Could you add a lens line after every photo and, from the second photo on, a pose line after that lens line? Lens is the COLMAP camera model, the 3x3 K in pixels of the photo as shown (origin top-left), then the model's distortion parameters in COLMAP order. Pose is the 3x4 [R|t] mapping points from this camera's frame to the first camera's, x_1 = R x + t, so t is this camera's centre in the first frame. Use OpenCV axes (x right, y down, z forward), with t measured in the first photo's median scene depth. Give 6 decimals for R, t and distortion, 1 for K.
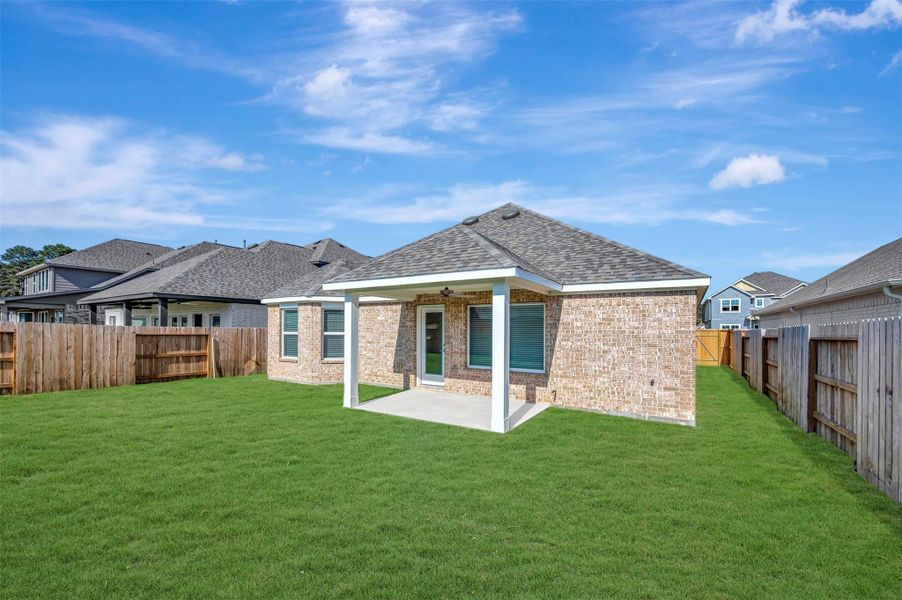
lens RADIAL K [[367.4, 0, 450.3], [0, 367.4, 326.1], [0, 0, 1]] dist [-0.001081, -0.000049]
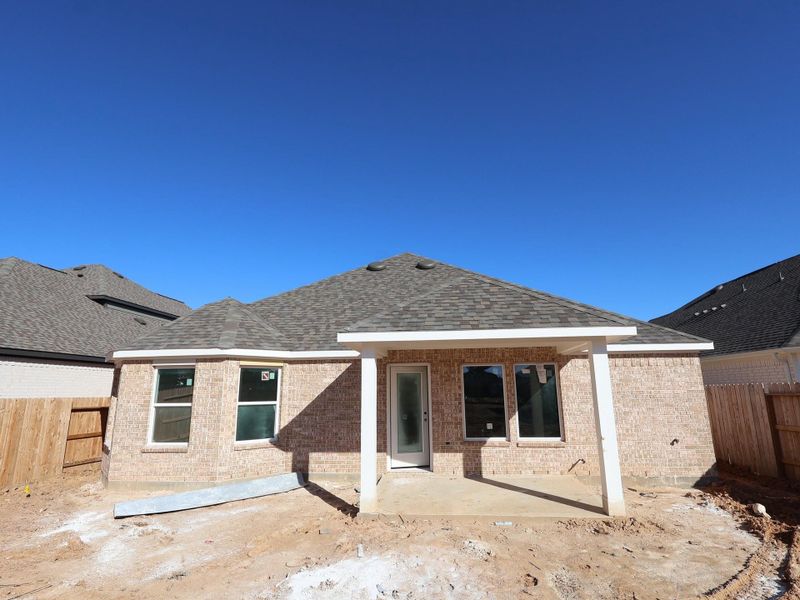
lens RADIAL K [[426.1, 0, 400.0], [0, 426.1, 300.0], [0, 0, 1]] dist [0.001782, -0.000443]
pose [[0.896050, 0.076852, 0.437250, -0.472864], [0.015398, 0.978930, -0.203613, -0.003371], [-0.443685, 0.189180, 0.875988, 0.150515]]
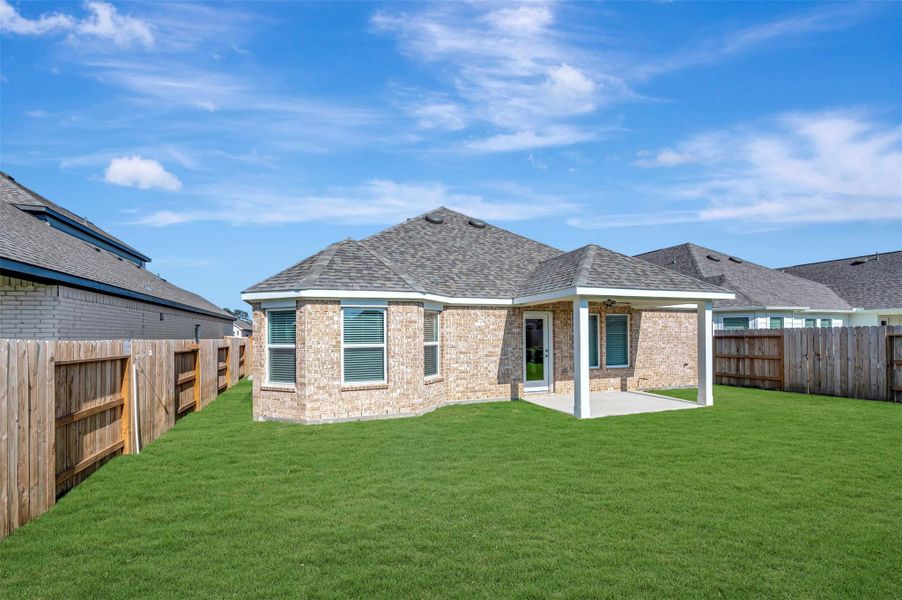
lens RADIAL K [[394.6, 0, 448.8], [0, 394.6, 331.1], [0, 0, 1]] dist [0.000927, 0.000107]
pose [[0.616121, -0.005917, 0.787629, -1.015202], [0.009254, 0.999957, 0.000272, -0.006268], [-0.787597, 0.007121, 0.616149, 0.506038]]
